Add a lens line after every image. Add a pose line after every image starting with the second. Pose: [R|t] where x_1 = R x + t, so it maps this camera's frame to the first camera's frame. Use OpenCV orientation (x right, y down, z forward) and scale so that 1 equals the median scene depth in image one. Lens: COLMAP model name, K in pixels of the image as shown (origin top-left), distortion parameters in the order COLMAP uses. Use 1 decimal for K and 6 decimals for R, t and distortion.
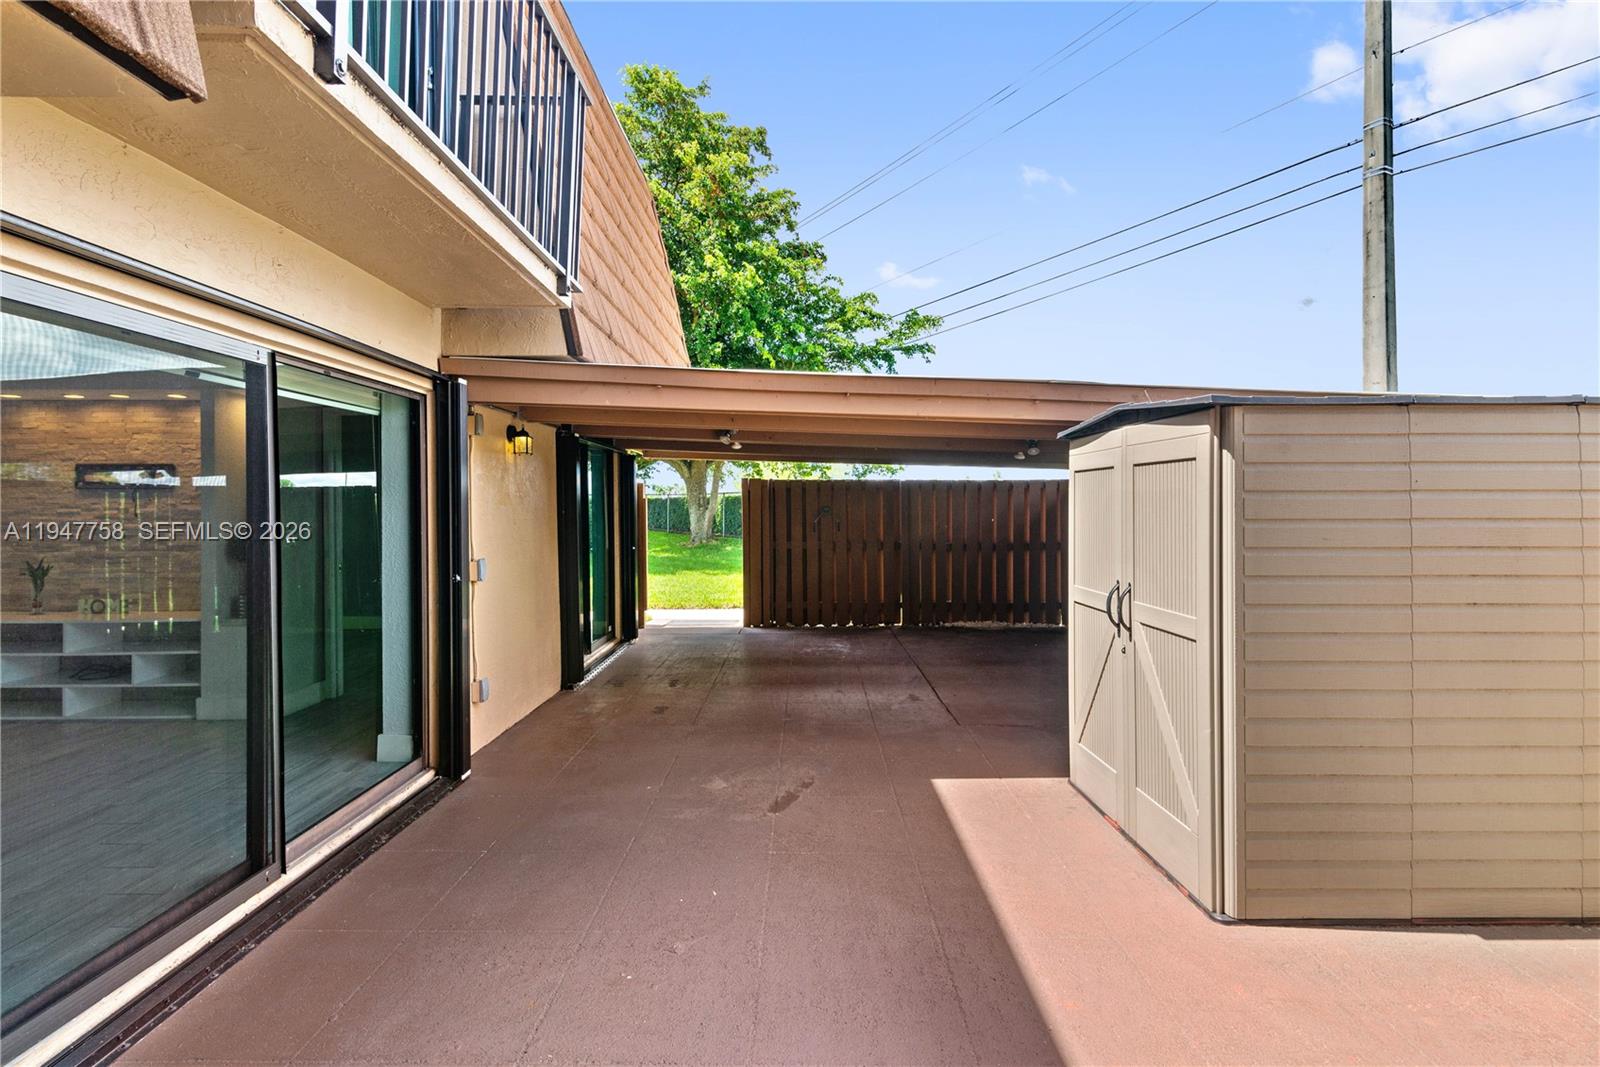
lens RADIAL K [[743.2, 0, 800.8], [0, 743.2, 516.0], [0, 0, 1]] dist [0.017880, -0.001060]
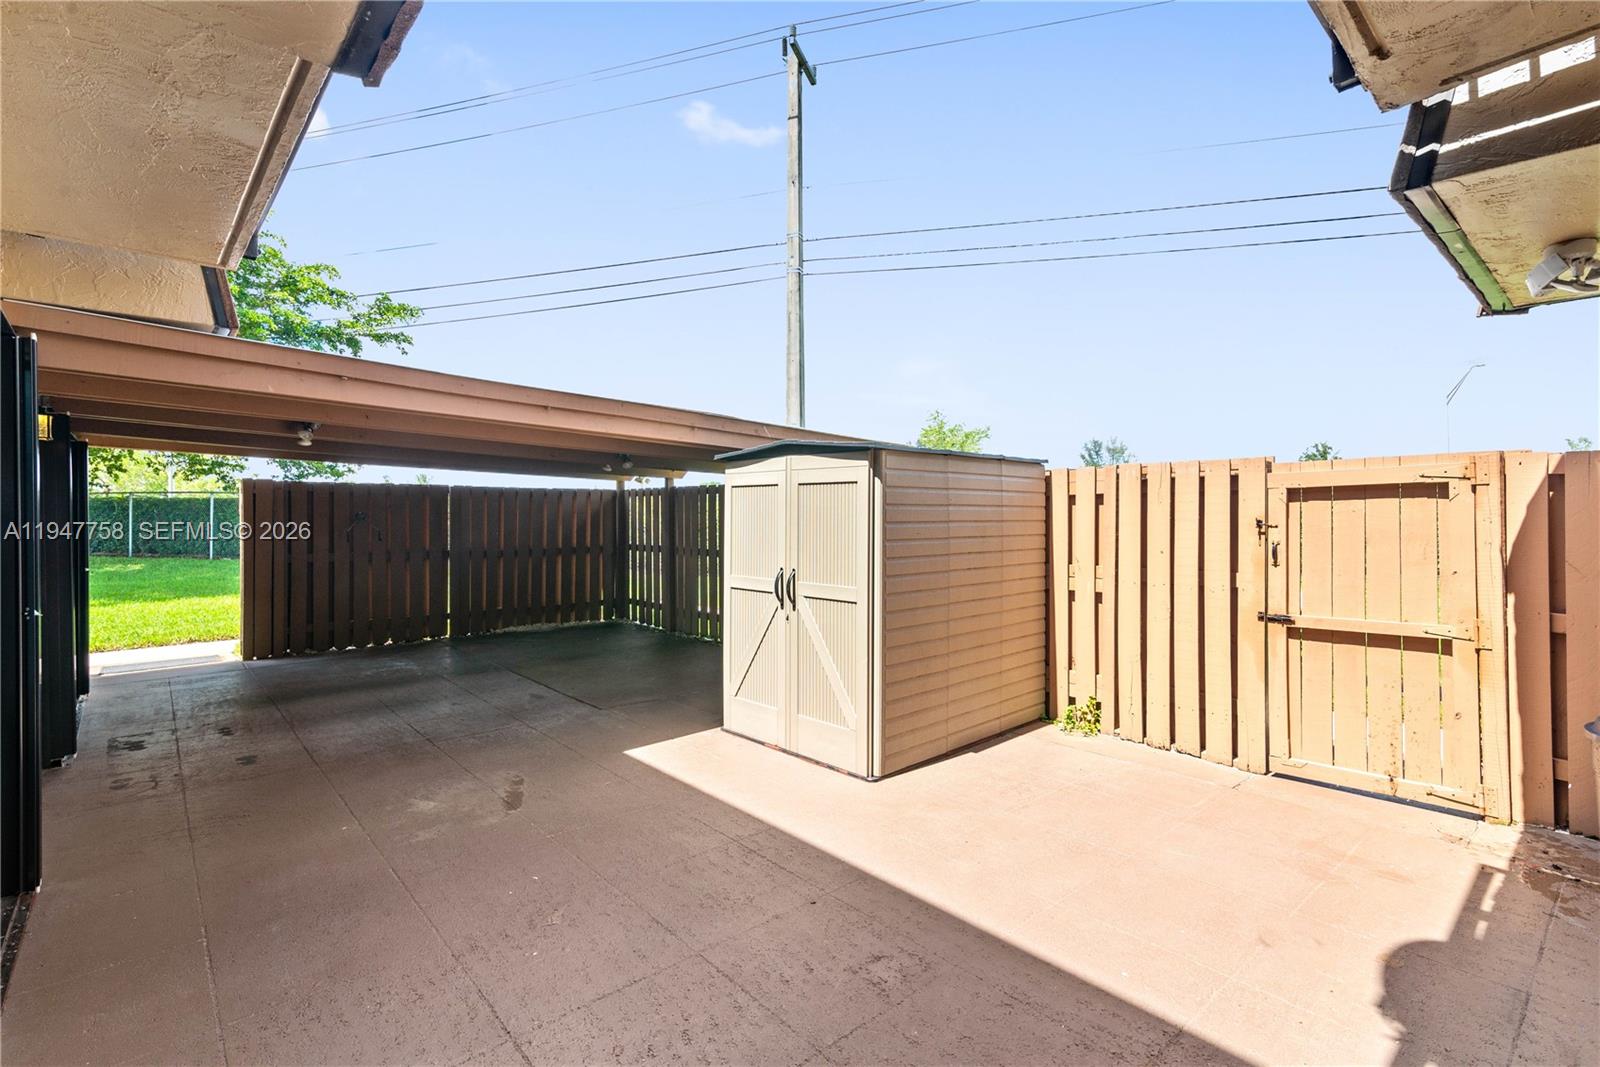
lens RADIAL K [[742.5, 0, 794.3], [0, 742.5, 524.3], [0, 0, 1]] dist [0.020664, -0.000458]
pose [[0.745601, -0.007326, 0.666352, -0.261358], [0.005857, 0.999973, 0.004441, 0.000291], [-0.666367, 0.000592, 0.745624, -0.018073]]
